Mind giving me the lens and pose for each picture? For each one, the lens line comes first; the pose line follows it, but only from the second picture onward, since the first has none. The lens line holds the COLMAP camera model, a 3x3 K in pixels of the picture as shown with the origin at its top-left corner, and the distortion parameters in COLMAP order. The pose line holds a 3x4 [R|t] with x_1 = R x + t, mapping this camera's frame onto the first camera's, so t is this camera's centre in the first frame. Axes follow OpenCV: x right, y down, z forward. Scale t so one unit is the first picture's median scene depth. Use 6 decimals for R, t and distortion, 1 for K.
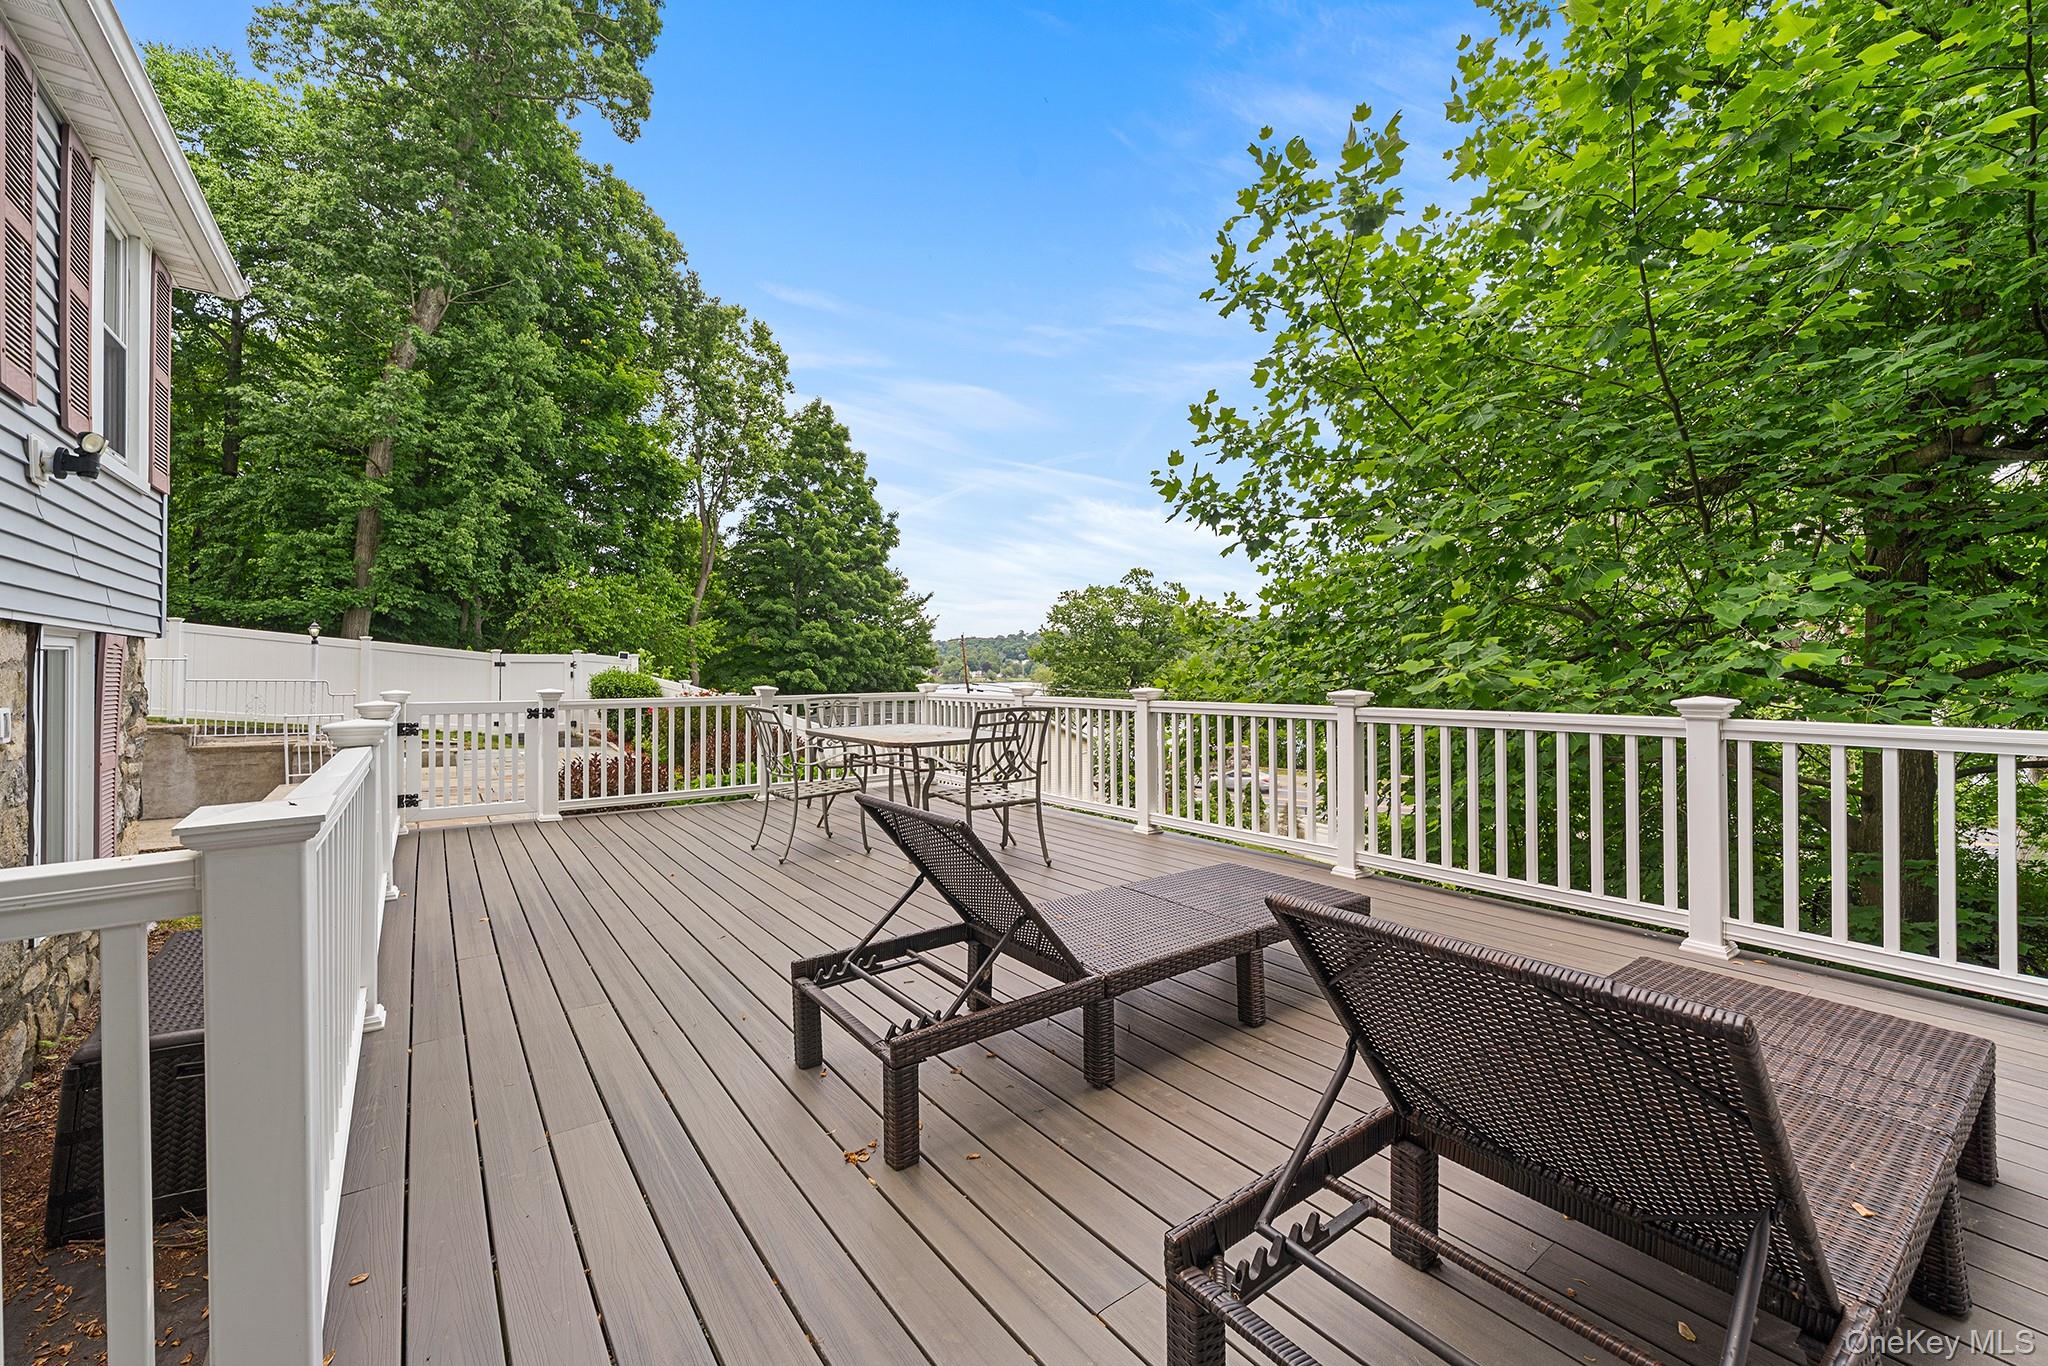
lens RADIAL K [[814.9, 0, 984.9], [0, 814.9, 673.1], [0, 0, 1]] dist [-0.002732, 0.001651]
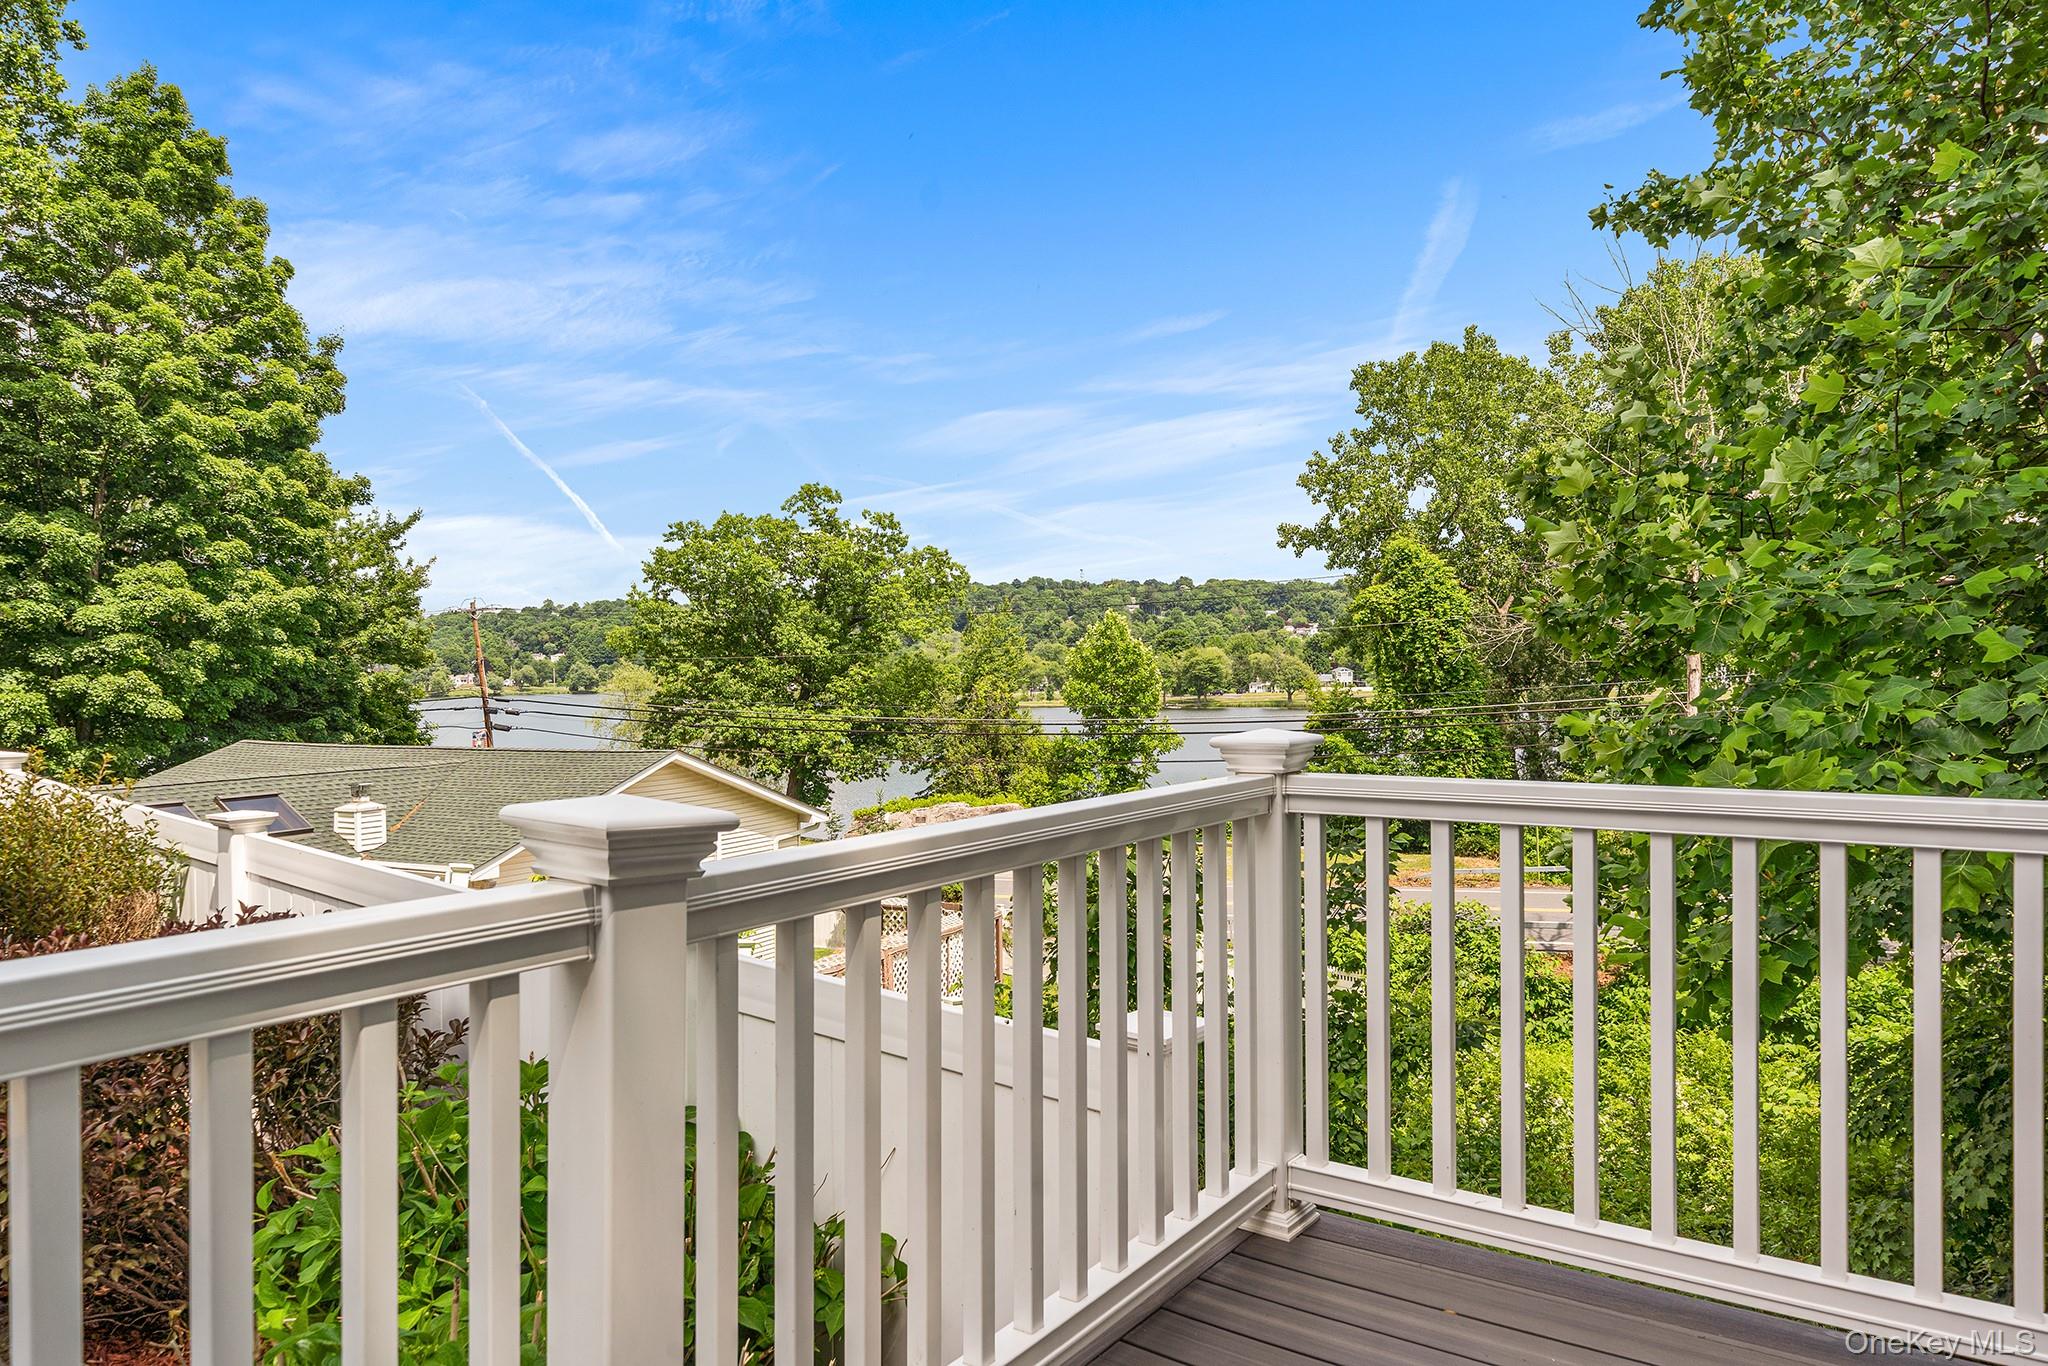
lens RADIAL K [[1386.3, 0, 965.0], [0, 1386.3, 696.8], [0, 0, 1]] dist [-0.001902, 0.008203]
pose [[0.942440, -0.008238, 0.334274, -0.037501], [0.003176, 0.999872, 0.015686, -0.001443], [-0.334361, -0.013721, 0.942345, 0.119322]]
